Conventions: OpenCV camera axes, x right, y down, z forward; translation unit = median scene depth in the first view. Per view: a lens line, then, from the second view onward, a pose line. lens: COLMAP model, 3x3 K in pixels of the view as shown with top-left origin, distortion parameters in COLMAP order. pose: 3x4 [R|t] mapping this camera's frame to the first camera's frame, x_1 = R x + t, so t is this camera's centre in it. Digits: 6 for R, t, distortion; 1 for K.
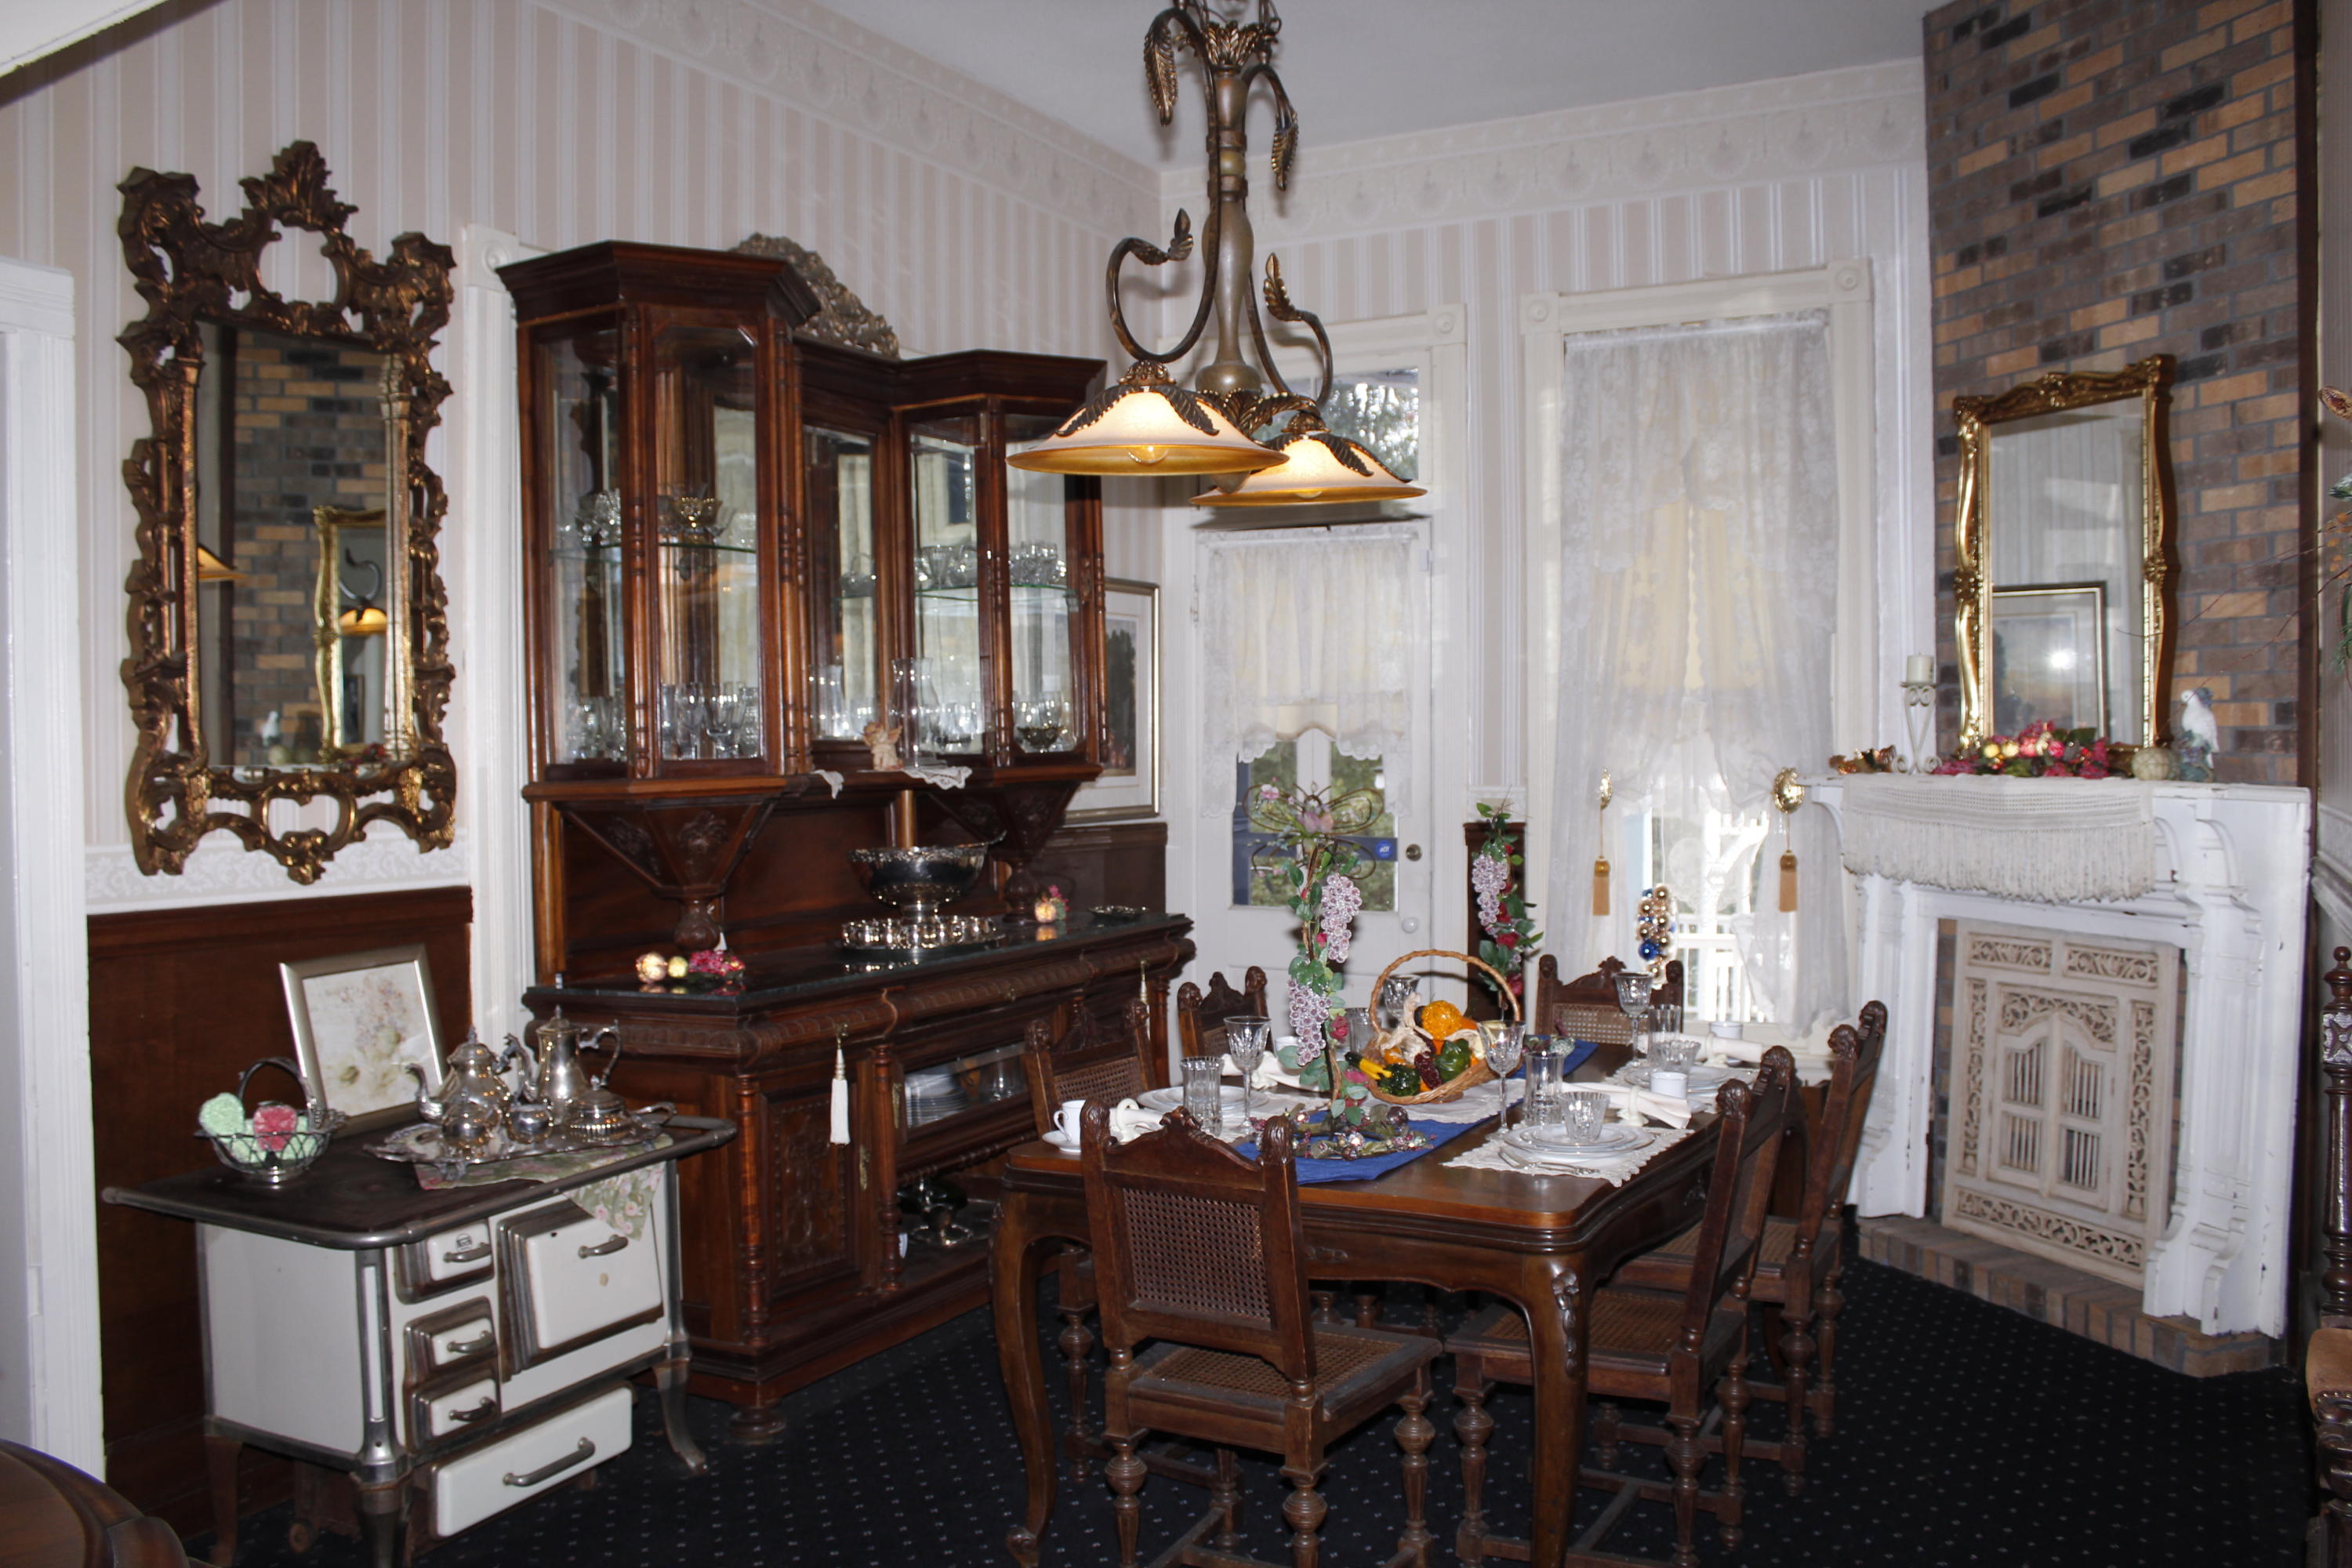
lens RADIAL K [[1919.5, 0, 1176.0], [0, 1919.5, 784.0], [0, 0, 1]] dist [-0.168203, 0.153621]
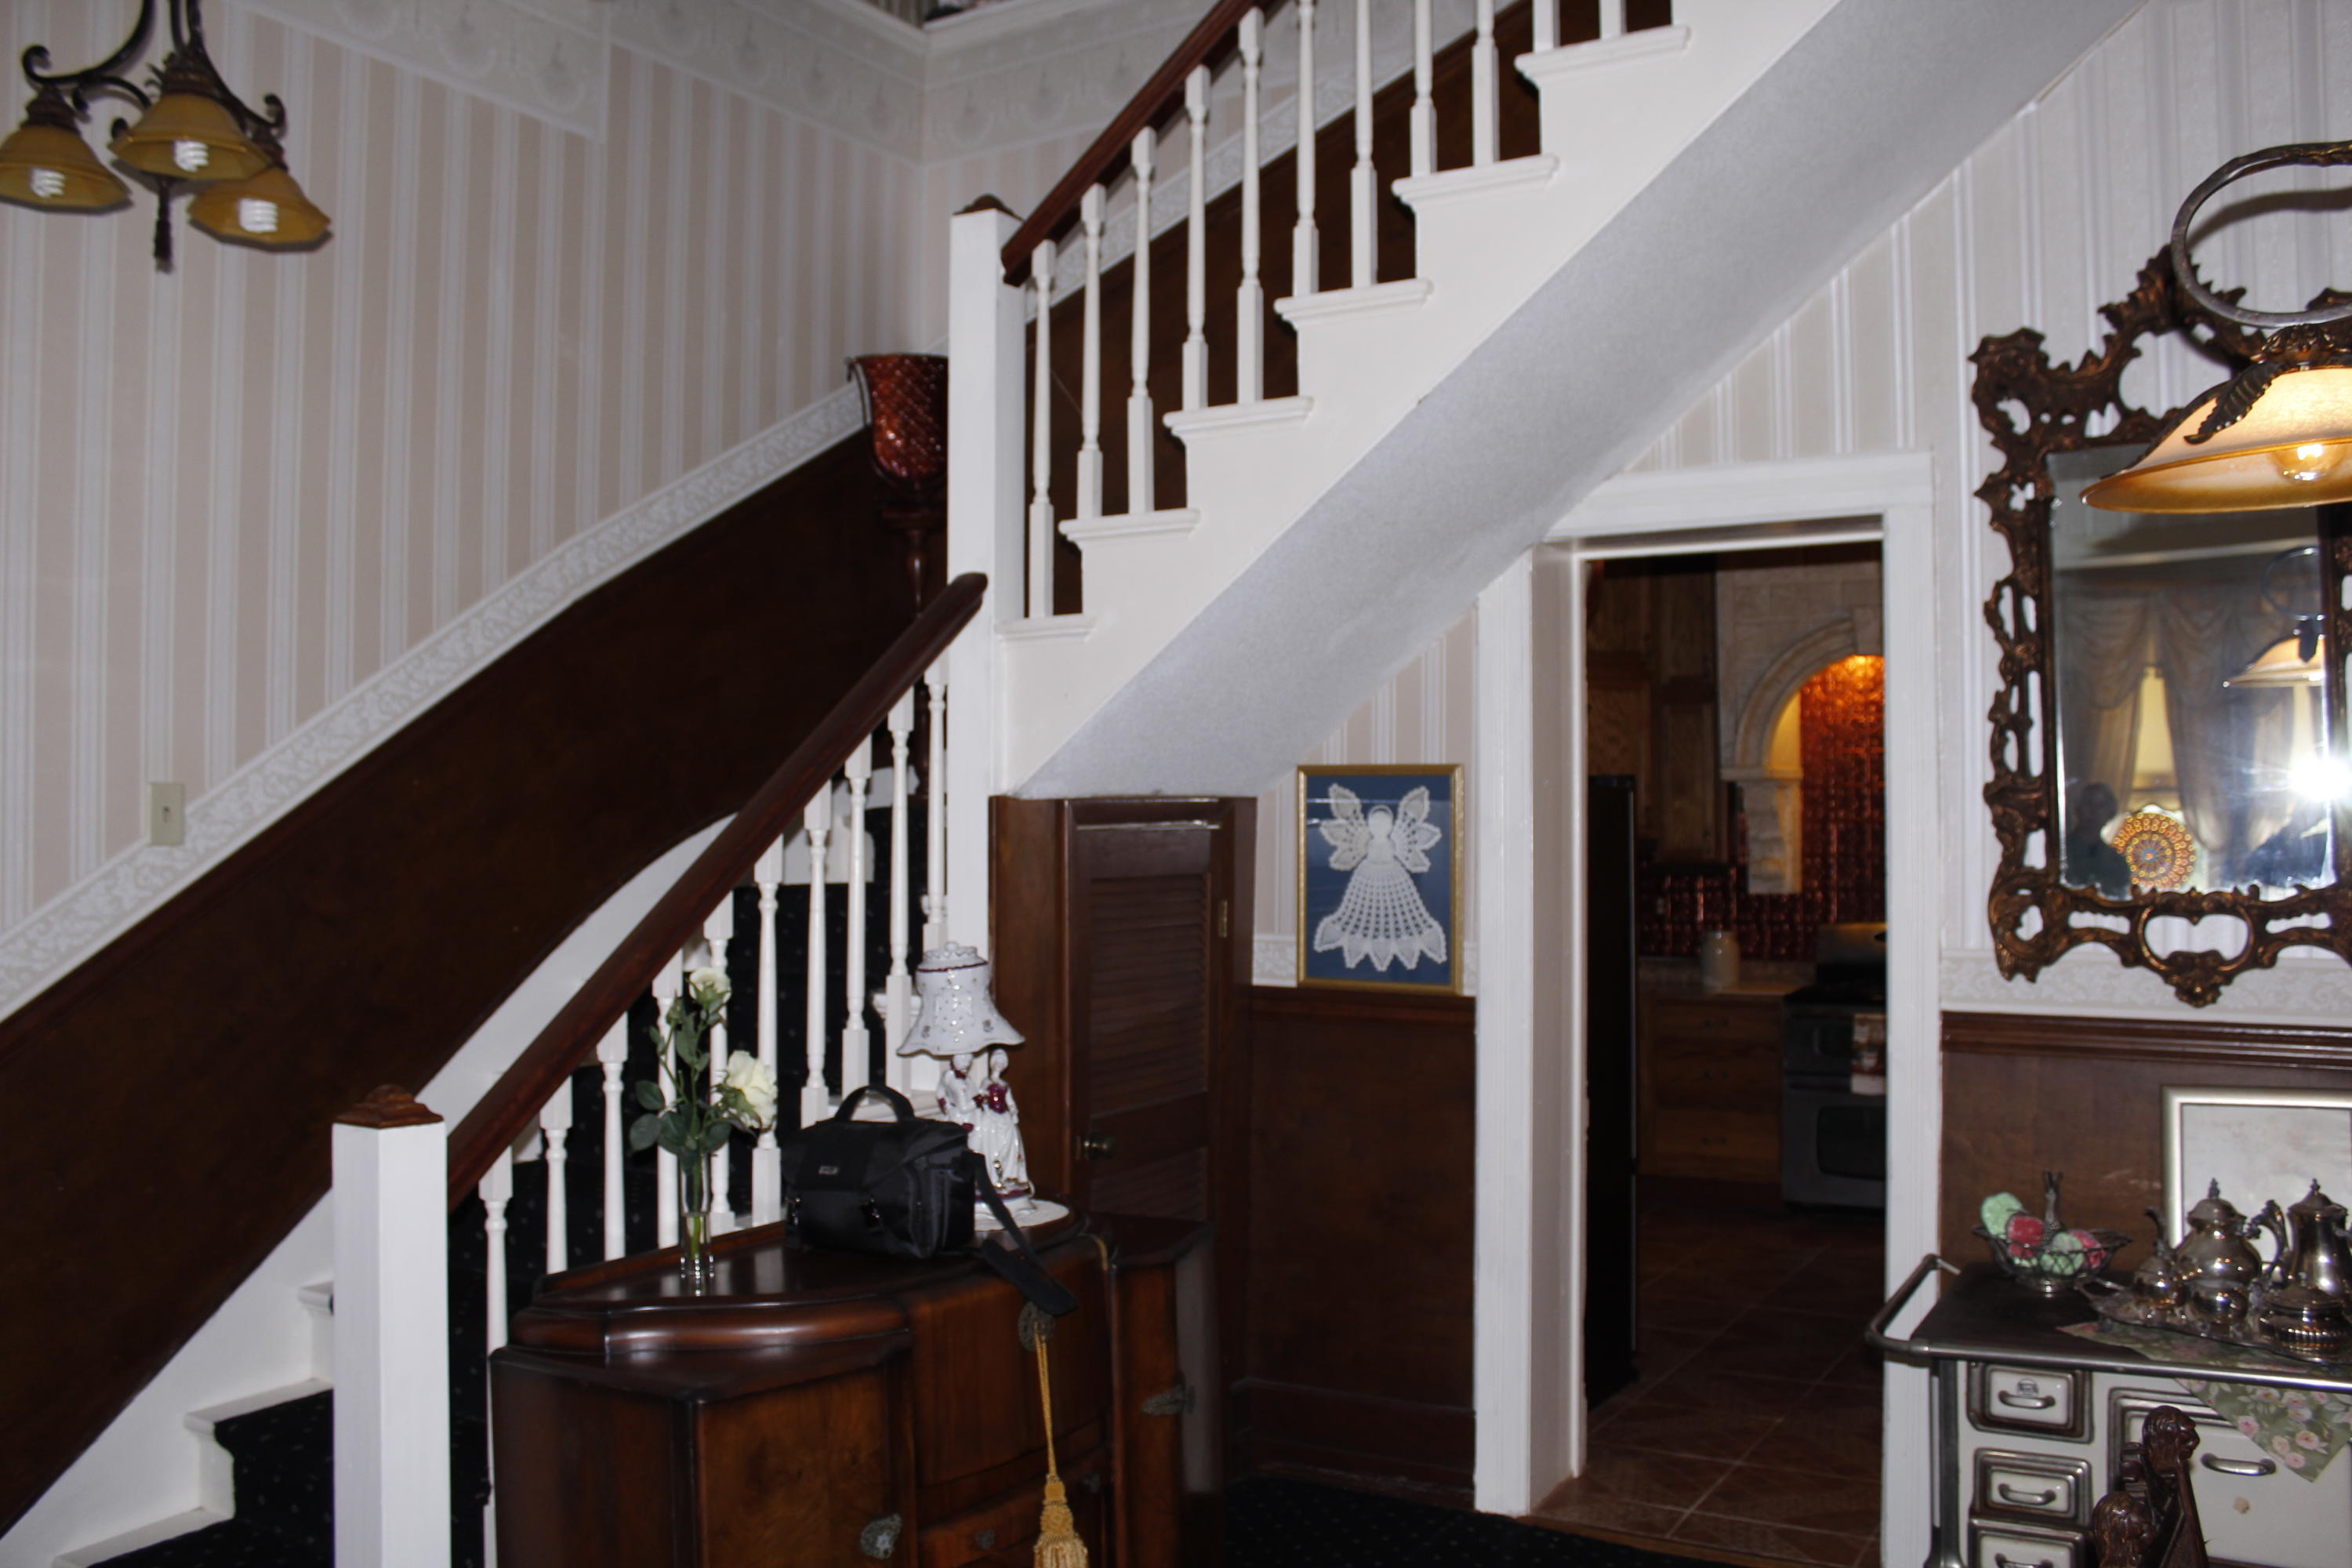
lens RADIAL K [[1919.5, 0, 1176.0], [0, 1919.5, 784.0], [0, 0, 1]] dist [-0.168203, 0.153621]
pose [[-0.036828, -0.013724, -0.999227, 0.550163], [-0.020549, 0.999705, -0.012974, -0.041380], [0.999110, 0.020056, -0.037099, 0.549465]]
